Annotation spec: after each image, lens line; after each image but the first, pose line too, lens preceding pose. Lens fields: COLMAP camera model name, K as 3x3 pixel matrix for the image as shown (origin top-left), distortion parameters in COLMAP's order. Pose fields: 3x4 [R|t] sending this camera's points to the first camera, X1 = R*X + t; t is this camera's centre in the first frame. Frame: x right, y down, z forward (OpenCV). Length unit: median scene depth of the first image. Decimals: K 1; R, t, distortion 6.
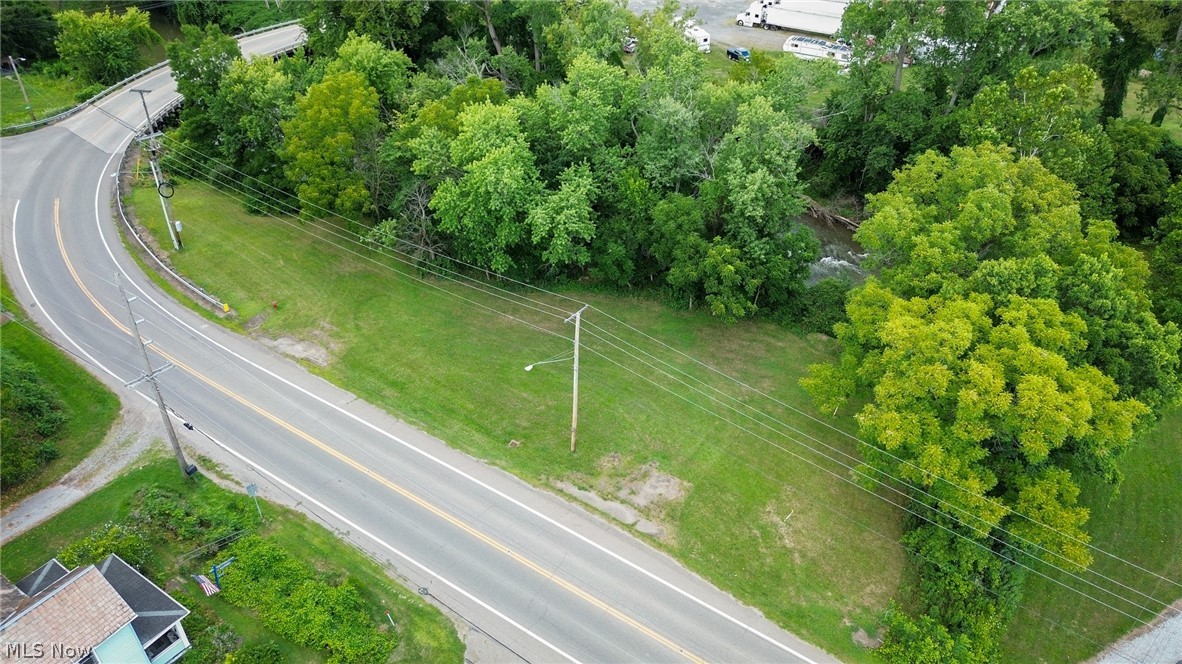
lens RADIAL K [[842.7, 0, 592.5], [0, 842.7, 331.7], [0, 0, 1]] dist [0.049509, -0.040842]
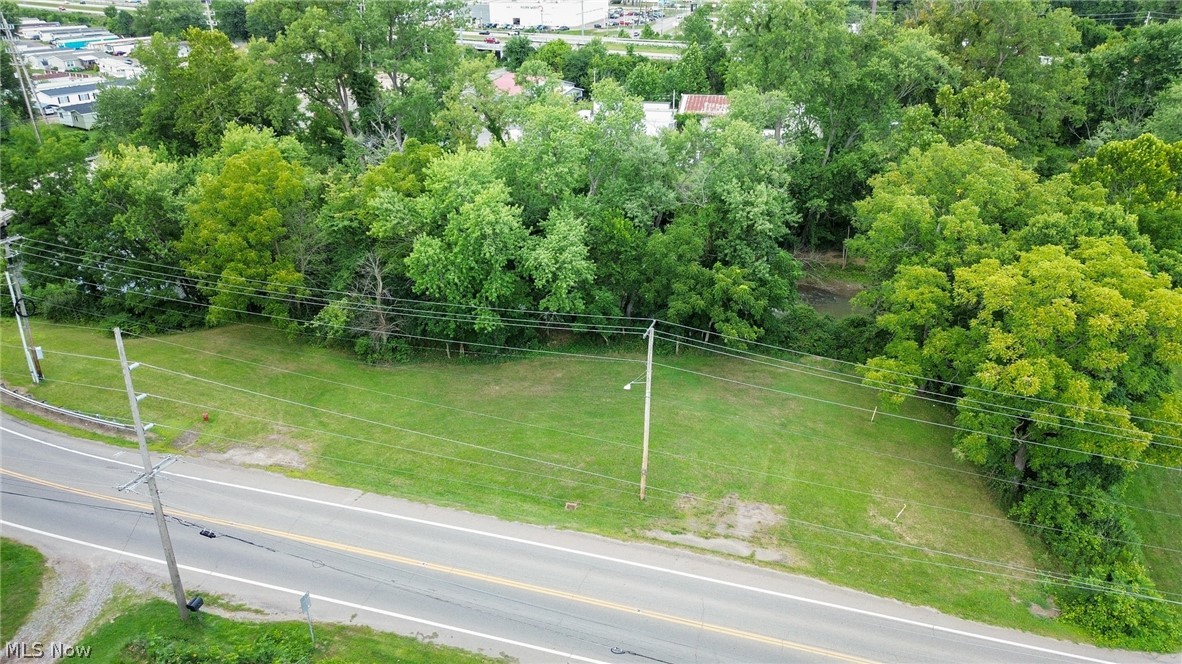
lens RADIAL K [[842.7, 0, 593.4], [0, 842.7, 330.0], [0, 0, 1]] dist [0.049509, -0.040842]
pose [[0.951275, -0.125214, 0.281774, -0.289582], [0.174137, 0.972315, -0.155816, 0.095580], [-0.254462, 0.197292, 0.946744, 0.140779]]
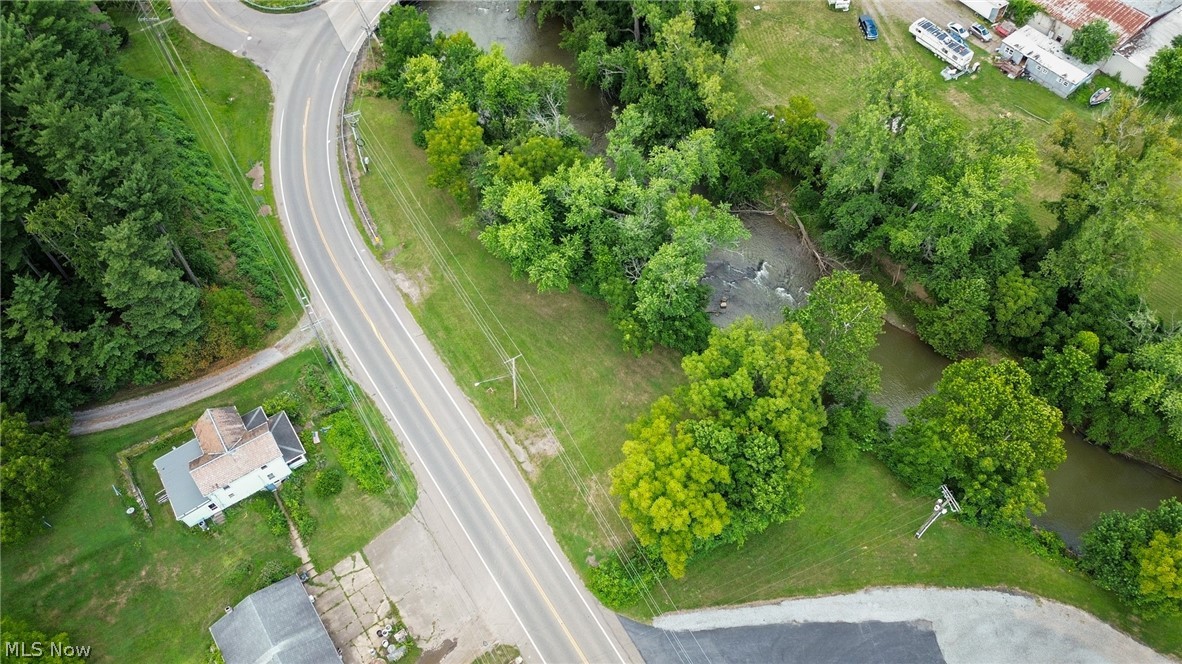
lens RADIAL K [[842.7, 0, 592.2], [0, 842.7, 333.7], [0, 0, 1]] dist [0.049509, -0.040842]
pose [[0.925902, 0.313009, -0.211498, 0.454378], [-0.213314, 0.895277, 0.391123, -0.731010], [0.311774, -0.317026, 0.895707, -0.520249]]
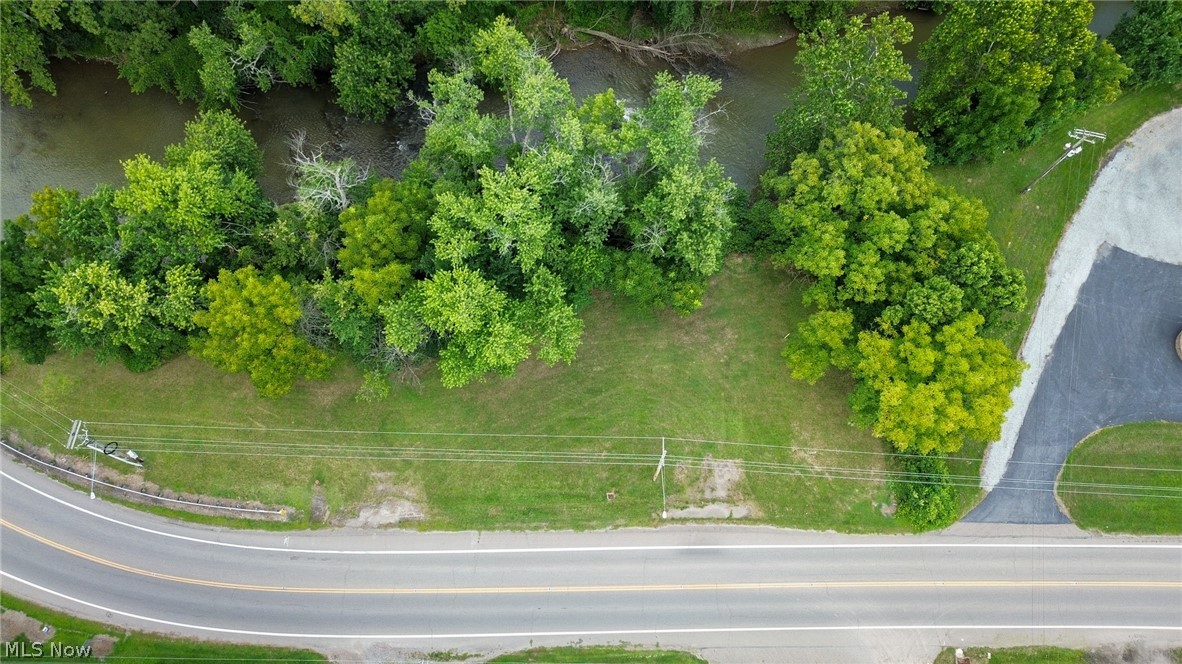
lens RADIAL K [[842.7, 0, 594.7], [0, 842.7, 333.0], [0, 0, 1]] dist [0.049509, -0.040842]
pose [[0.821779, -0.539200, 0.184234, -0.218292], [0.322542, 0.706728, 0.629685, -0.886259], [-0.469729, -0.458039, 0.754689, 0.125724]]
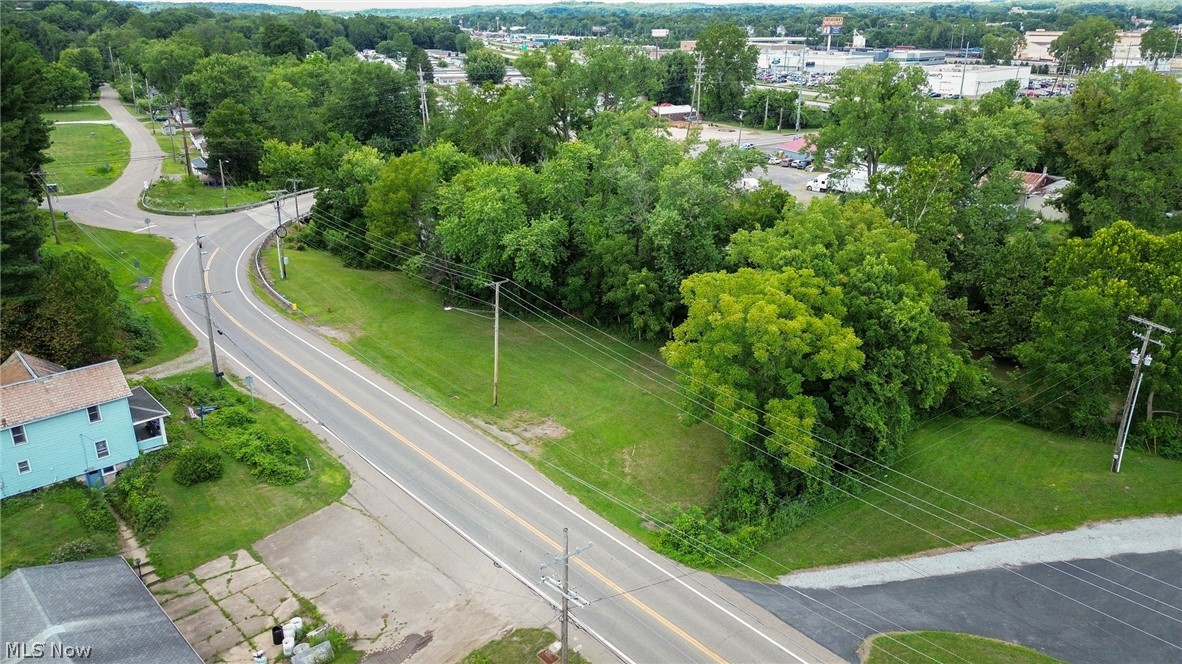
lens RADIAL K [[842.7, 0, 593.7], [0, 842.7, 327.2], [0, 0, 1]] dist [0.049509, -0.040842]
pose [[0.973836, 0.087844, -0.209588, 0.368171], [-0.136809, 0.963038, -0.232037, 0.295861], [0.181458, 0.254639, 0.949859, -0.204892]]
